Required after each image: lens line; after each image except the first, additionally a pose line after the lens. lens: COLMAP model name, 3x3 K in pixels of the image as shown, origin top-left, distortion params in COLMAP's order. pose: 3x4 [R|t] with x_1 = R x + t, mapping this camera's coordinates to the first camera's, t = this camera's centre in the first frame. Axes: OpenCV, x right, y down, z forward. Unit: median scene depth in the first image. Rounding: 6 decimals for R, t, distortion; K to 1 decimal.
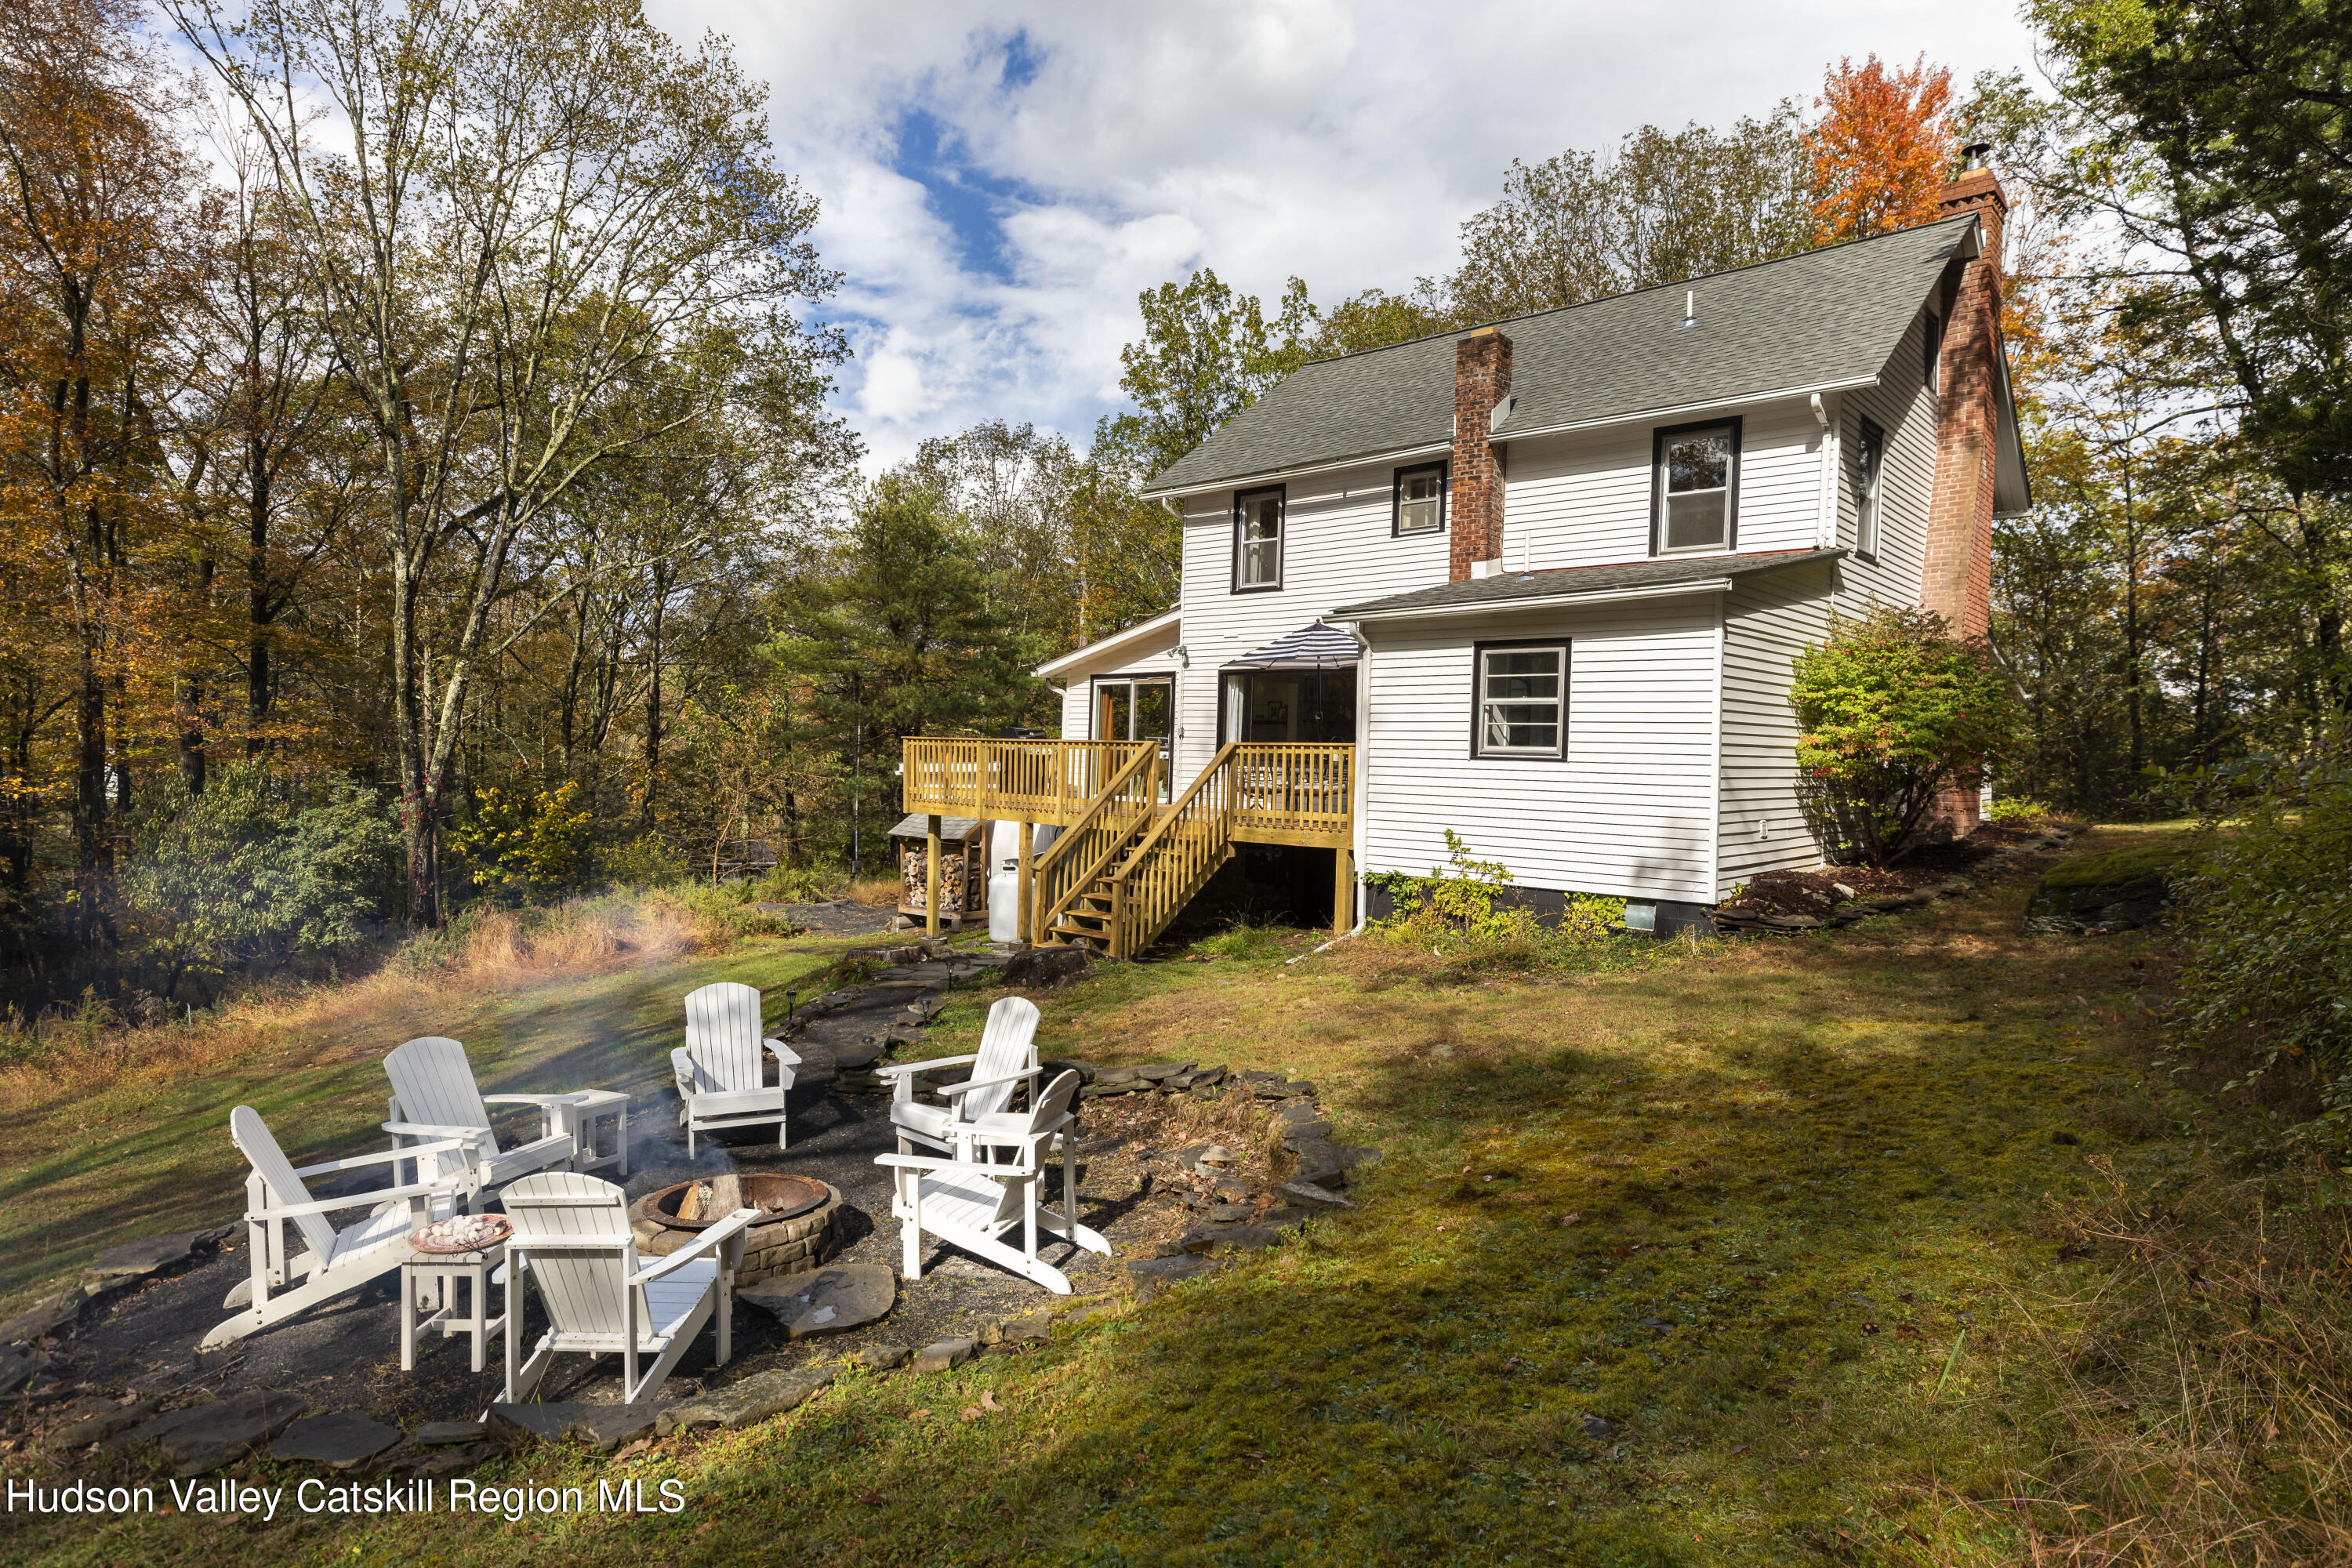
lens RADIAL K [[1288.9, 0, 1176.0], [0, 1288.9, 784.0], [0, 0, 1]] dist [-0.001593, -0.000322]
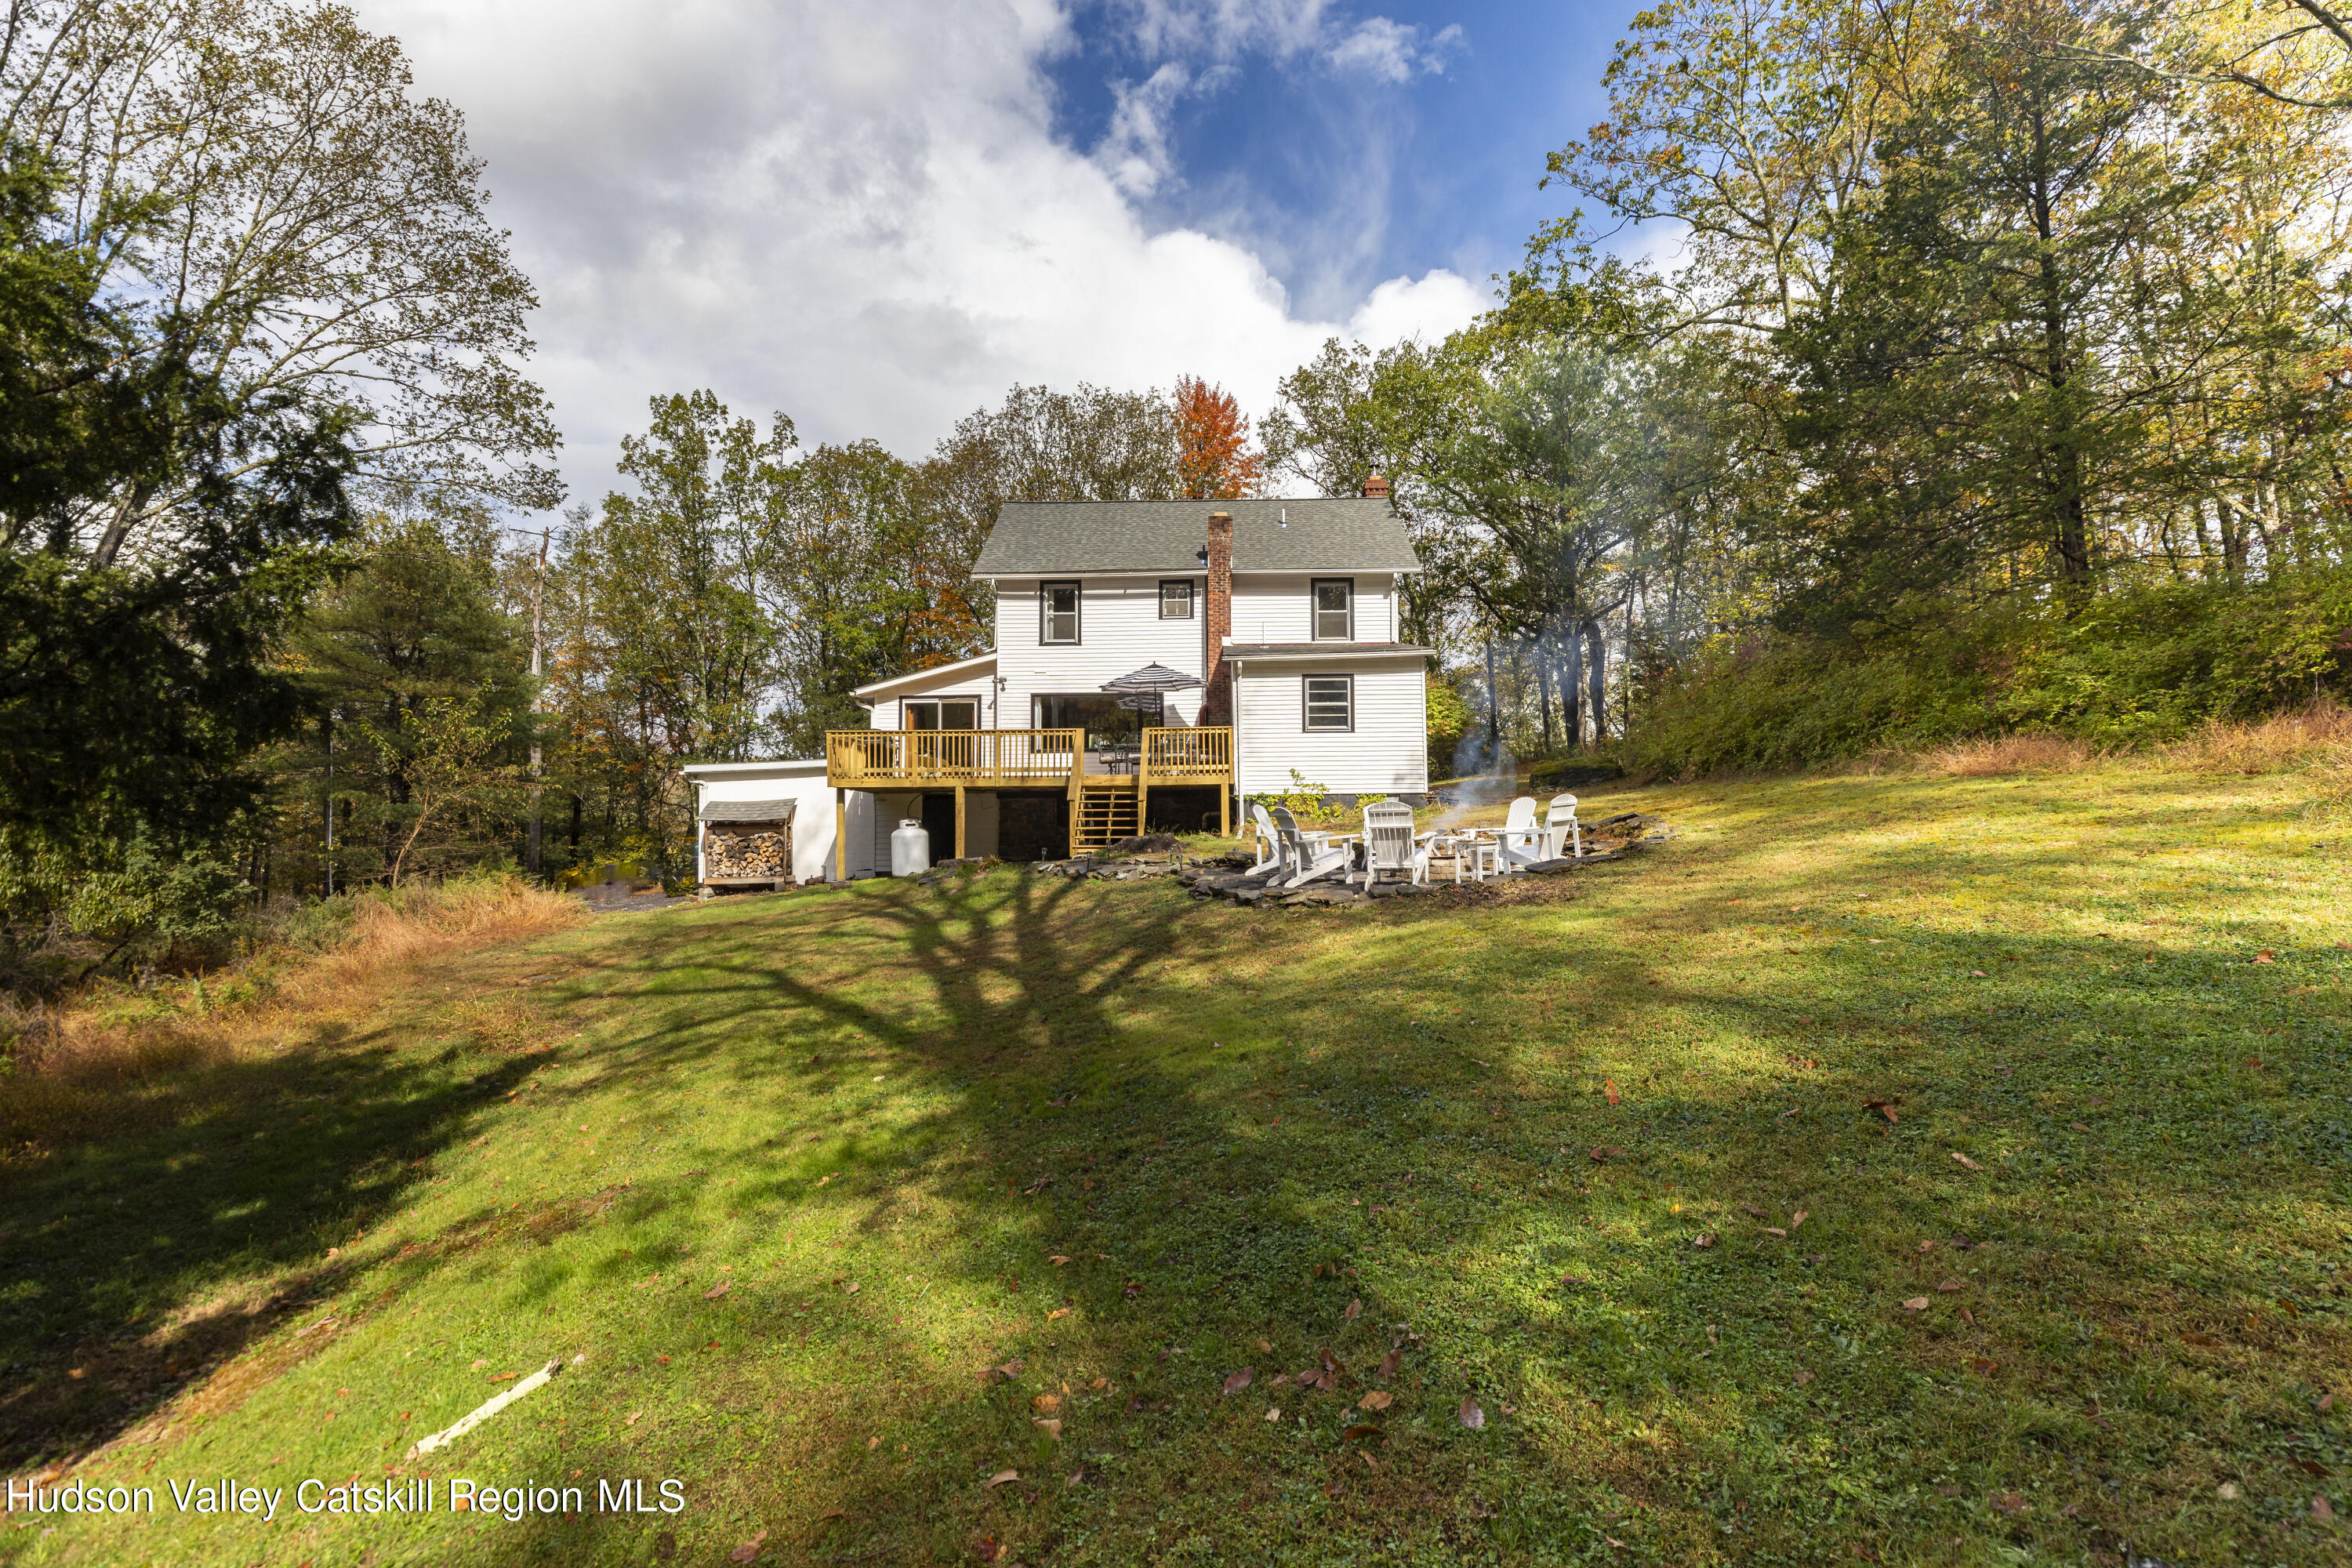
lens RADIAL K [[1057.0, 0, 1176.0], [0, 1057.0, 784.0], [0, 0, 1]] dist [0.002582, -0.000247]
pose [[0.755861, -0.002789, 0.654726, -0.744965], [0.040646, 0.998262, -0.042672, 0.091478], [-0.653469, 0.058866, 0.754661, -0.075448]]
